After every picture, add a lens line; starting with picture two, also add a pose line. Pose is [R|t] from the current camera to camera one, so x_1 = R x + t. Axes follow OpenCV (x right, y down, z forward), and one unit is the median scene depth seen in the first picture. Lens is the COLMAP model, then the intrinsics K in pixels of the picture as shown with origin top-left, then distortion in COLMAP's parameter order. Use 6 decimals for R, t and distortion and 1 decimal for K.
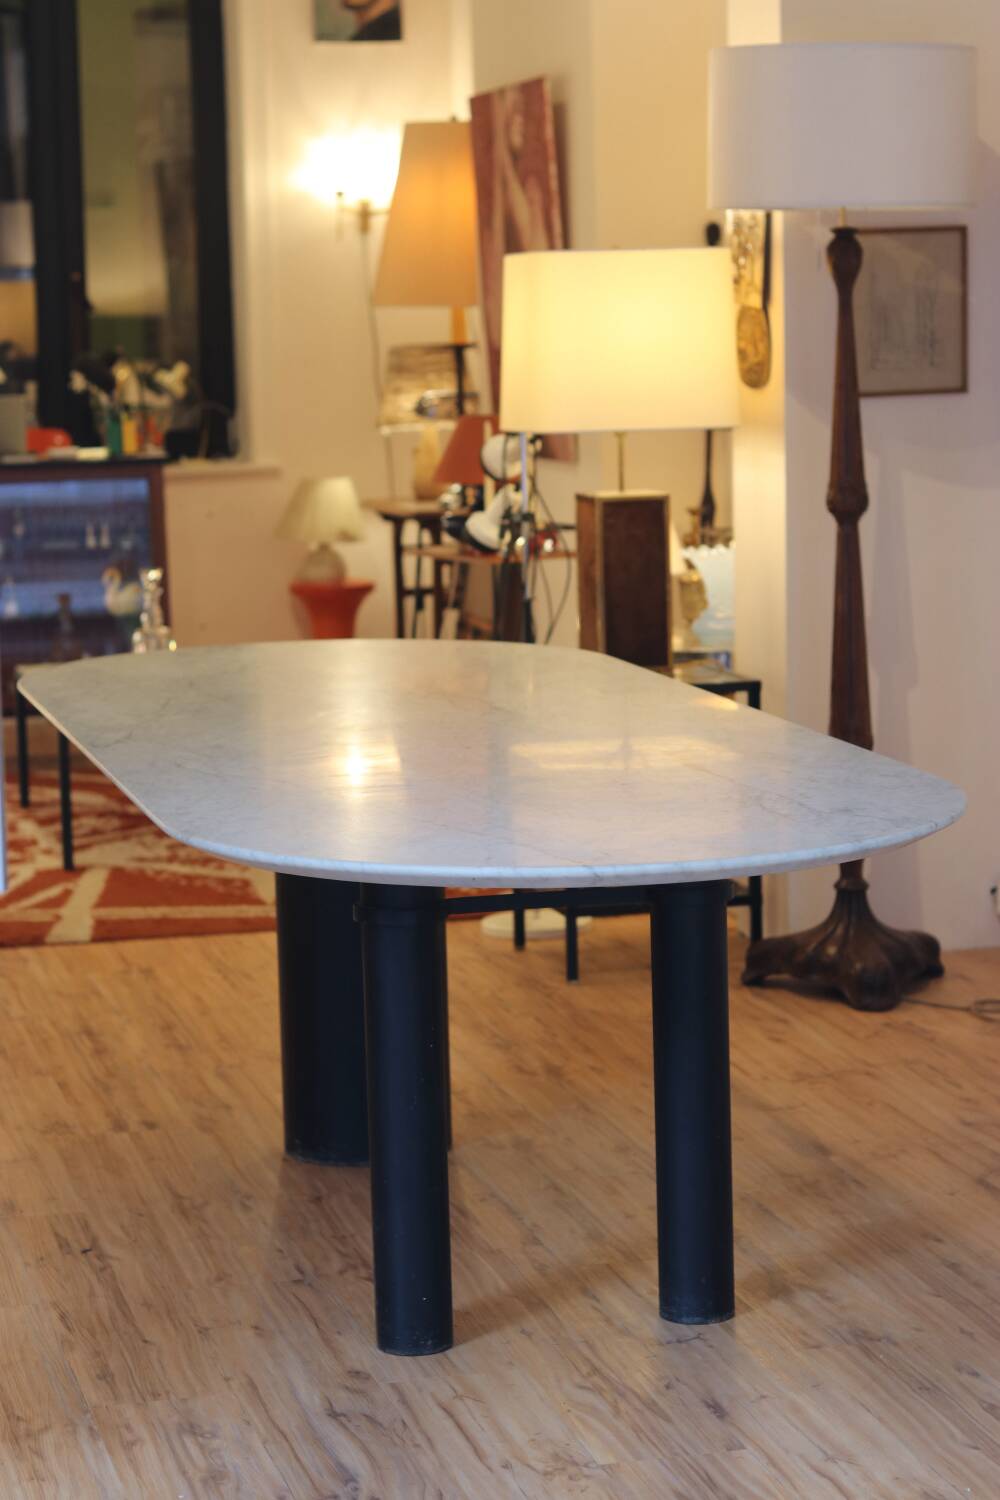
lens RADIAL K [[3536.3, 0, 500.0], [0, 3536.3, 750.0], [0, 0, 1]] dist [-0.068337, -0.482748]
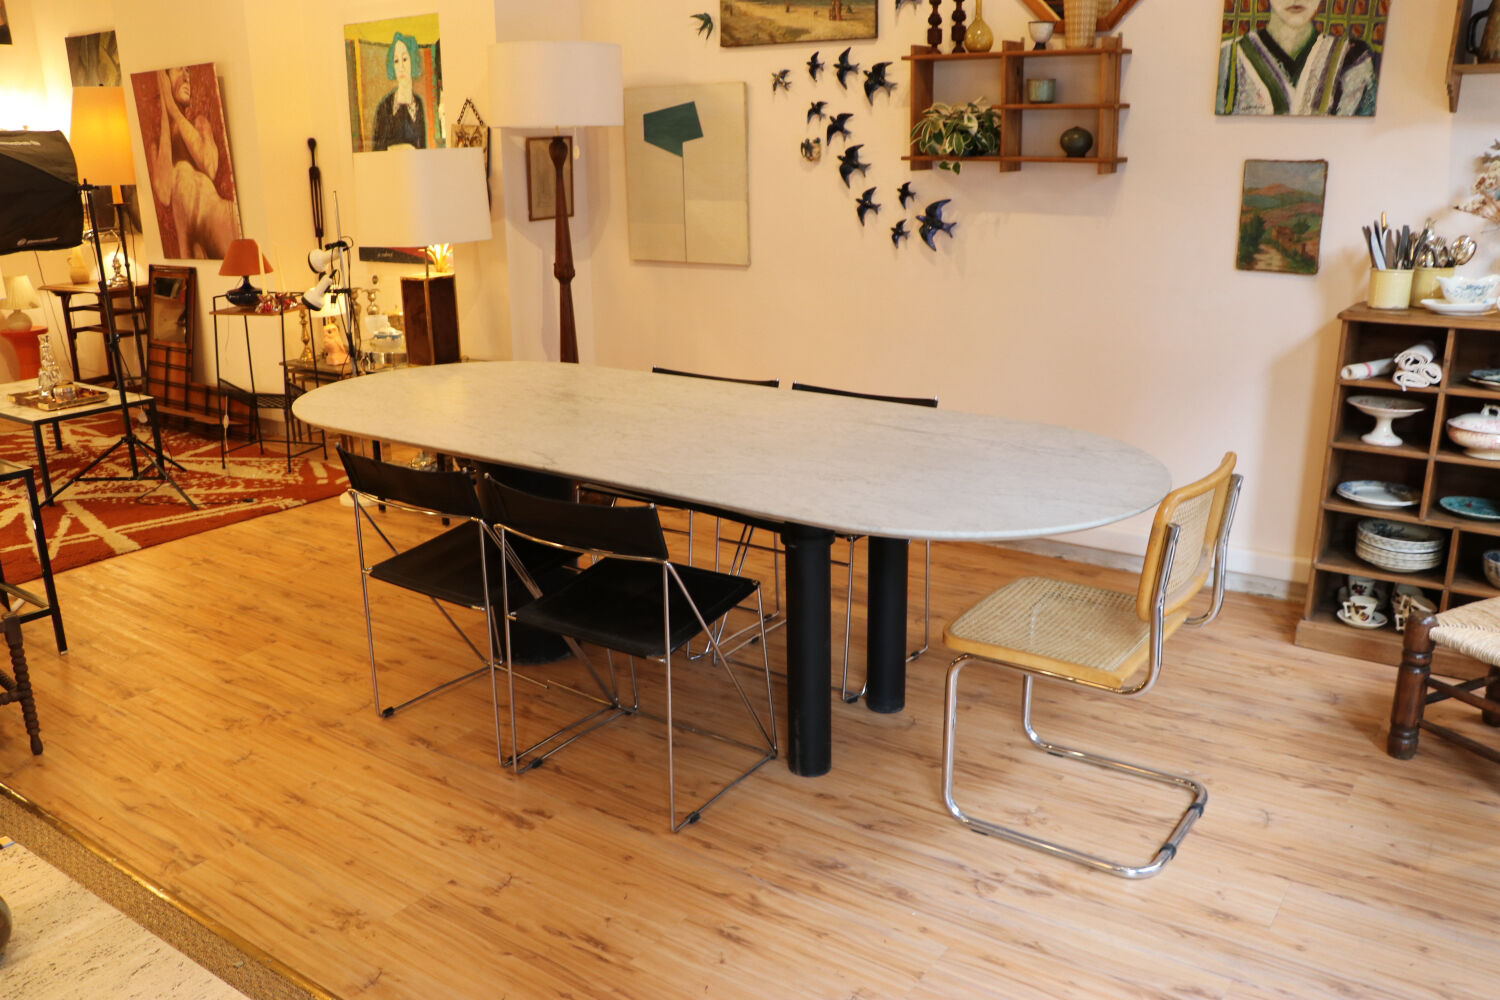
lens RADIAL K [[1238.3, 0, 752.9], [0, 1238.3, 519.6], [0, 0, 1]] dist [-0.186799, 0.163798]
pose [[0.756723, -0.182782, 0.627663, -0.309181], [0.083289, 0.979249, 0.184753, -0.055395], [-0.648409, -0.087530, 0.756244, 0.407052]]
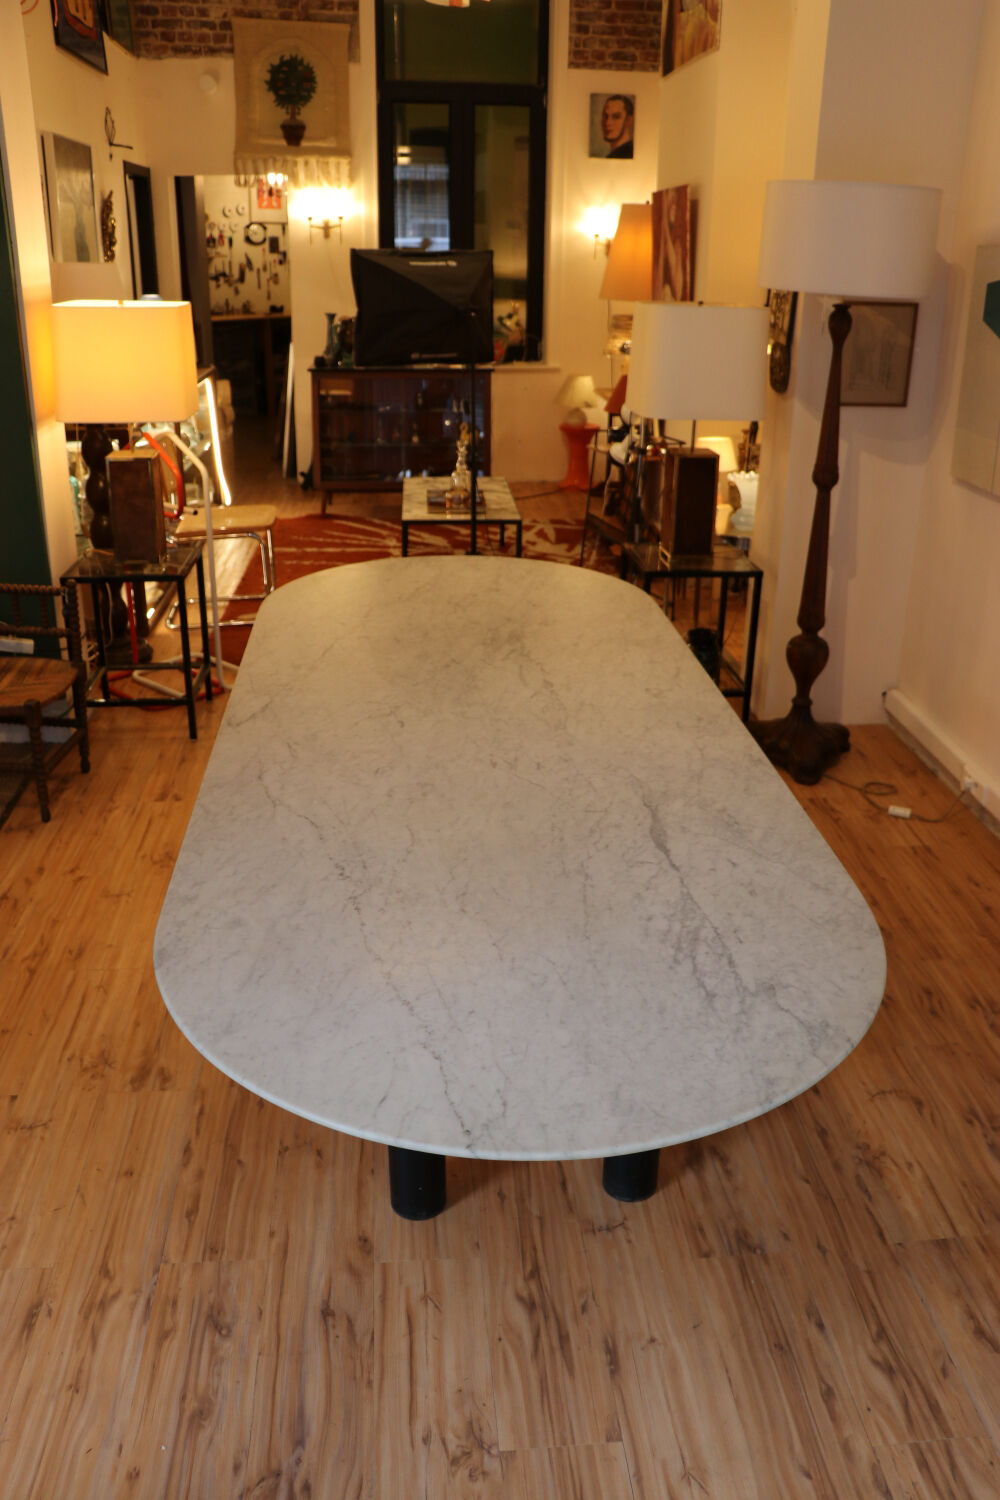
lens RADIAL K [[1238.3, 0, 524.2], [0, 1238.3, 764.0], [0, 0, 1]] dist [-0.186799, 0.163798]
pose [[0.988779, 0.095252, -0.115078, 0.040697], [-0.060167, 0.959032, 0.276836, -0.096028], [0.136733, -0.266806, 0.954001, 0.440600]]
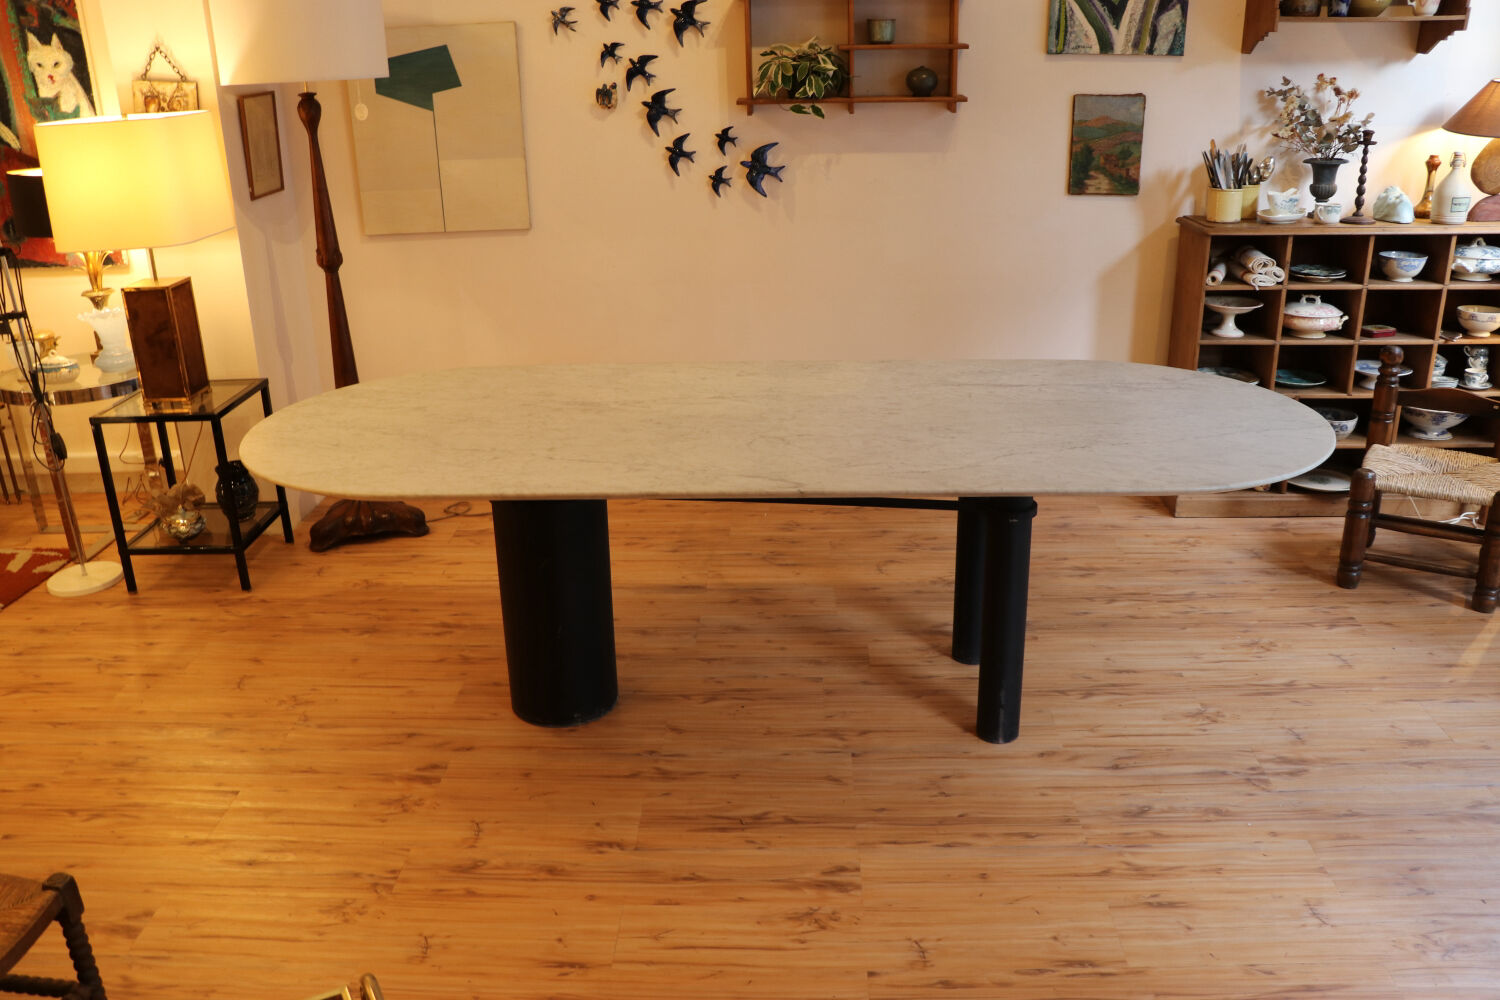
lens RADIAL K [[1239.7, 0, 753.2], [0, 1239.7, 531.3], [0, 0, 1]] dist [-0.186301, 0.165166]
pose [[0.273869, -0.347144, 0.896932, -0.435345], [0.142925, 0.936922, 0.318981, -0.110033], [-0.951088, 0.040835, 0.306209, 0.679256]]
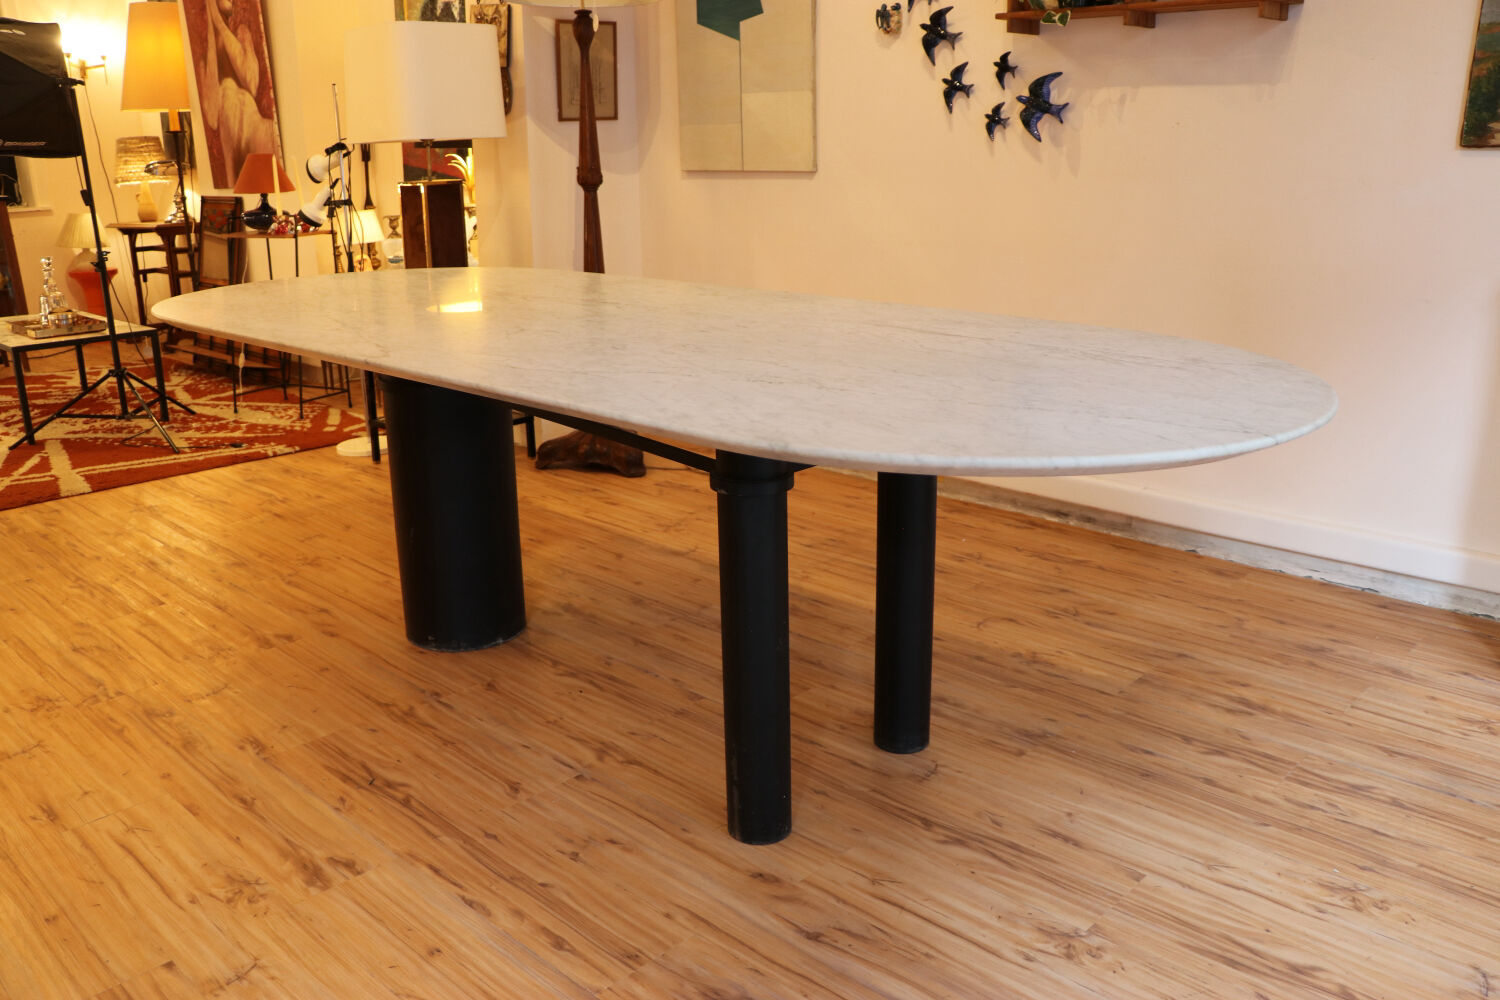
lens RADIAL K [[1238.3, 0, 752.9], [0, 1238.3, 519.6], [0, 0, 1]] dist [-0.186799, 0.163798]
pose [[0.845068, -0.146628, 0.514161, -0.167999], [0.064094, 0.982507, 0.174847, -0.007575], [-0.530804, -0.114803, 0.839683, 0.485183]]
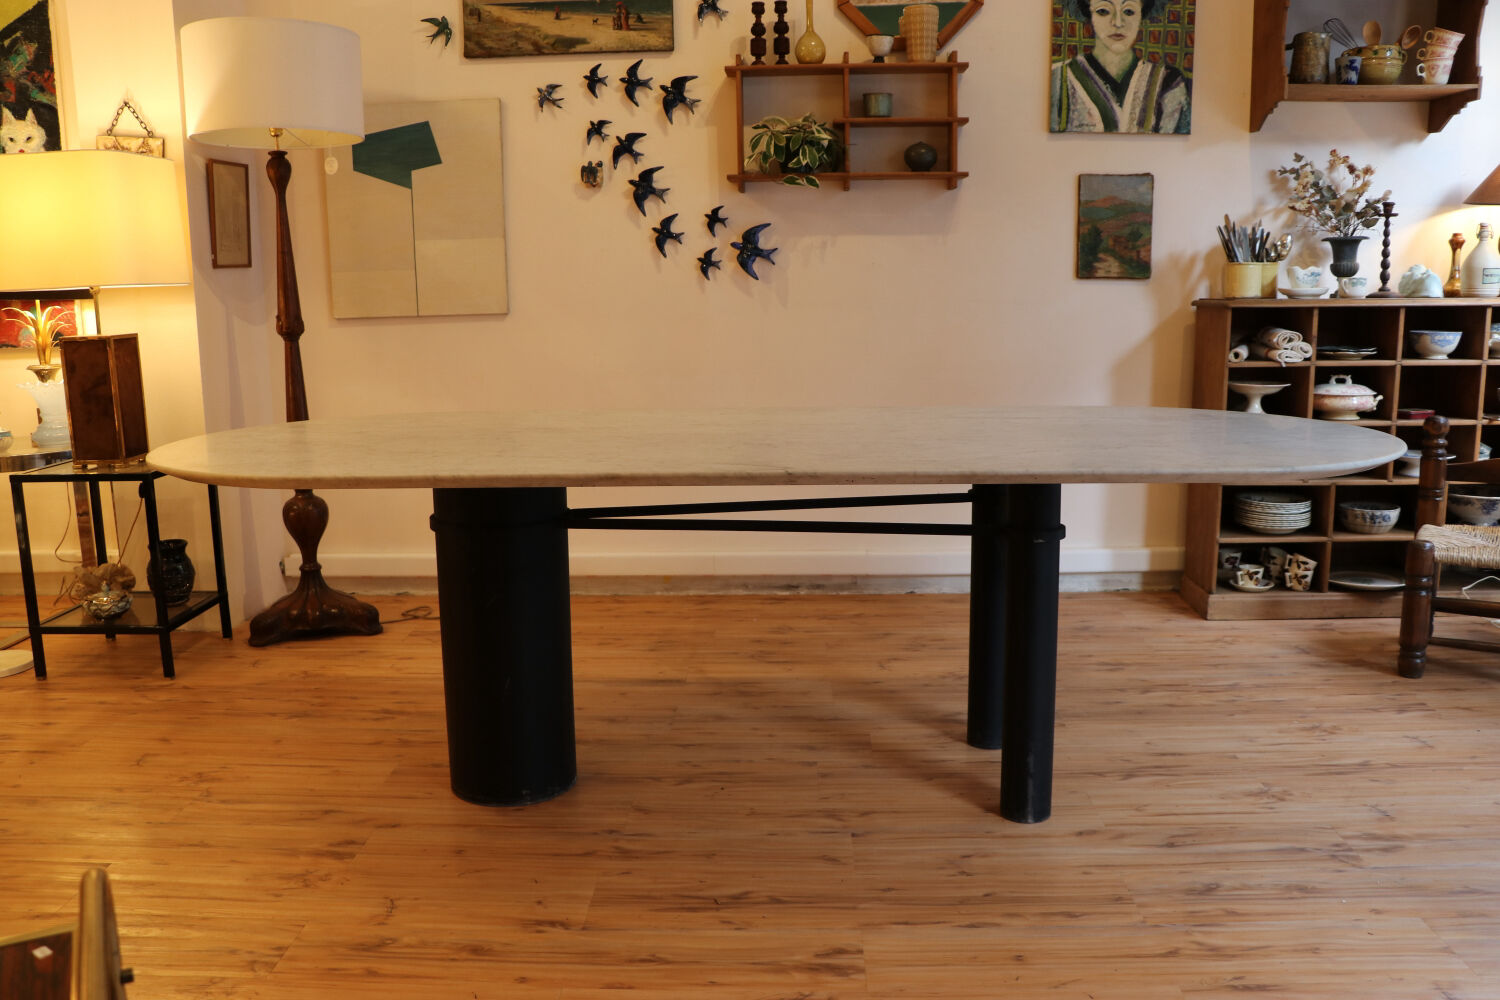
lens RADIAL K [[1238.3, 0, 752.9], [0, 1238.3, 519.6], [0, 0, 1]] dist [-0.186799, 0.163798]
pose [[0.275154, -0.166472, 0.946878, -0.393665], [0.135976, 0.981732, 0.133086, -0.031244], [-0.951736, 0.092133, 0.292764, 0.697370]]
